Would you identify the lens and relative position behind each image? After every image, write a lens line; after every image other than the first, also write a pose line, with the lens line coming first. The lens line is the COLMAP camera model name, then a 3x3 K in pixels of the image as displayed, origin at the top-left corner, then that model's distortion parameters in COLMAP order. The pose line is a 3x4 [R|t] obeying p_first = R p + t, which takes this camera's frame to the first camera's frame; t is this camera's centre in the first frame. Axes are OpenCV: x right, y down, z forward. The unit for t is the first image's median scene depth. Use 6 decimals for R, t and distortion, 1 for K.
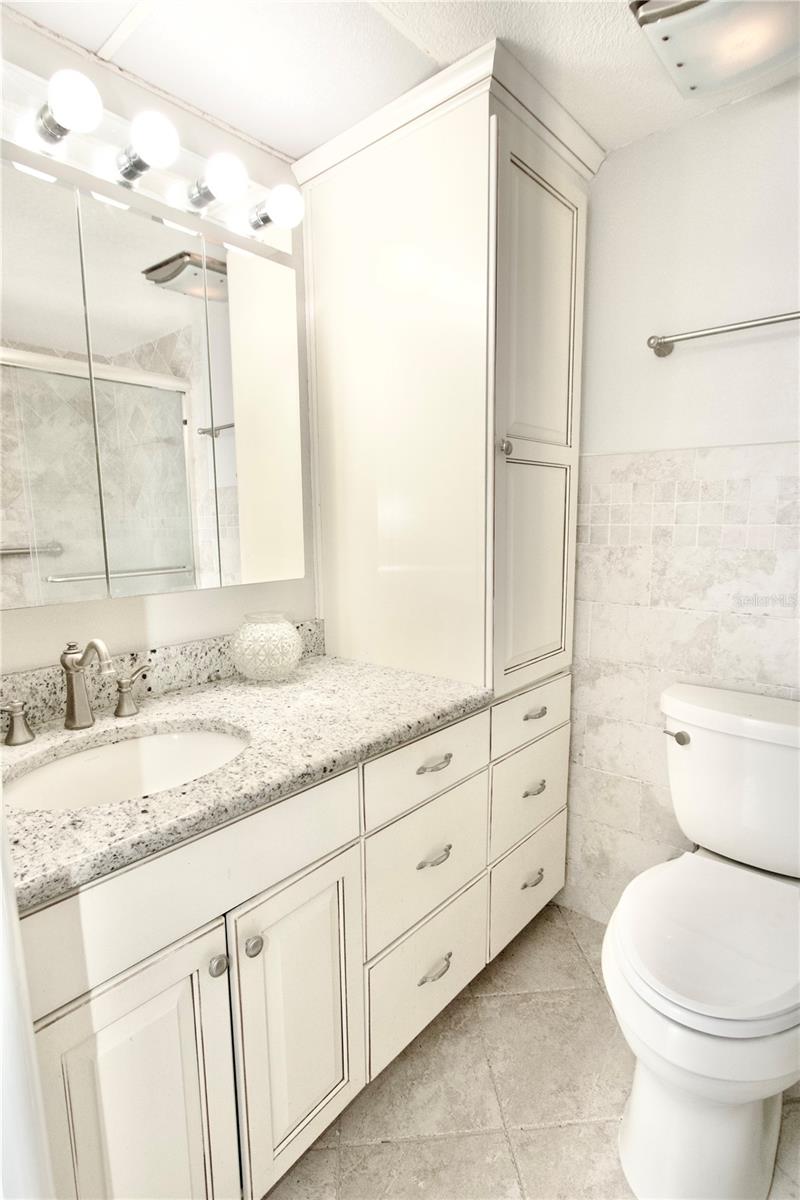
lens RADIAL K [[596.3, 0, 392.3], [0, 596.3, 608.5], [0, 0, 1]] dist [-0.025650, 0.003151]
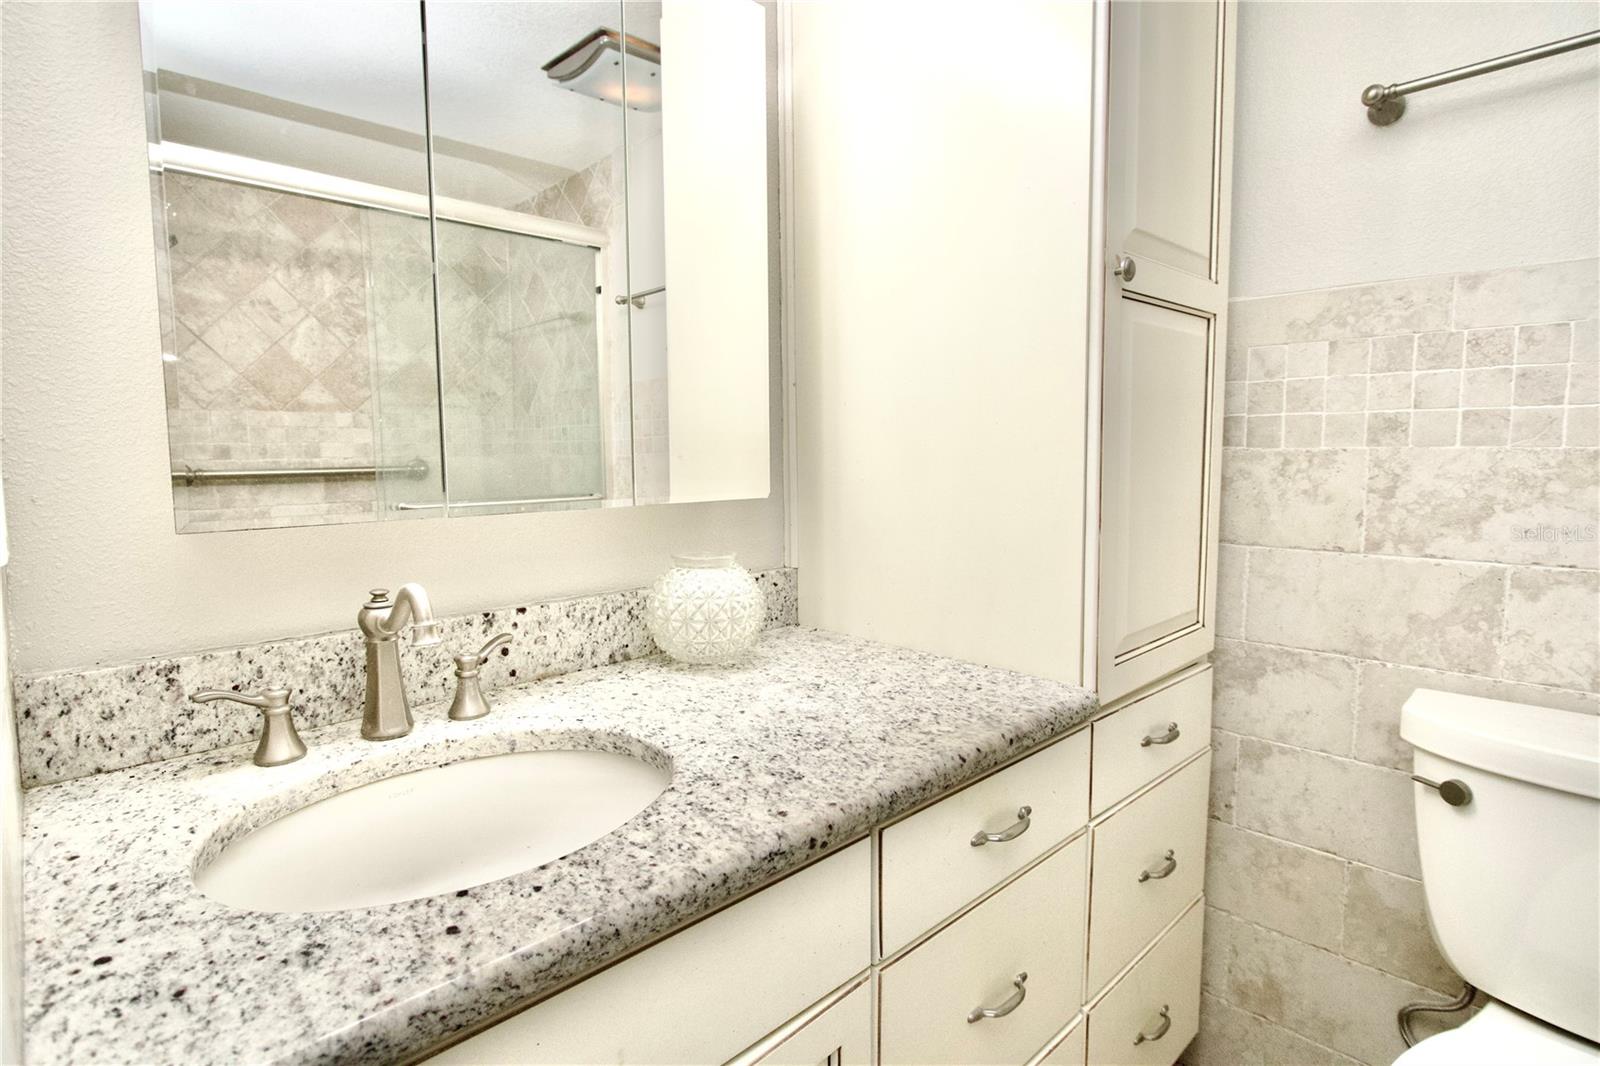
lens RADIAL K [[795.0, 0, 794.3], [0, 795.0, 522.6], [0, 0, 1]] dist [-0.025650, 0.003151]
pose [[0.995097, 0.012537, -0.098111, -0.044089], [-0.018115, 0.998257, -0.056175, 0.021654], [0.097235, 0.057677, 0.993589, 0.203265]]
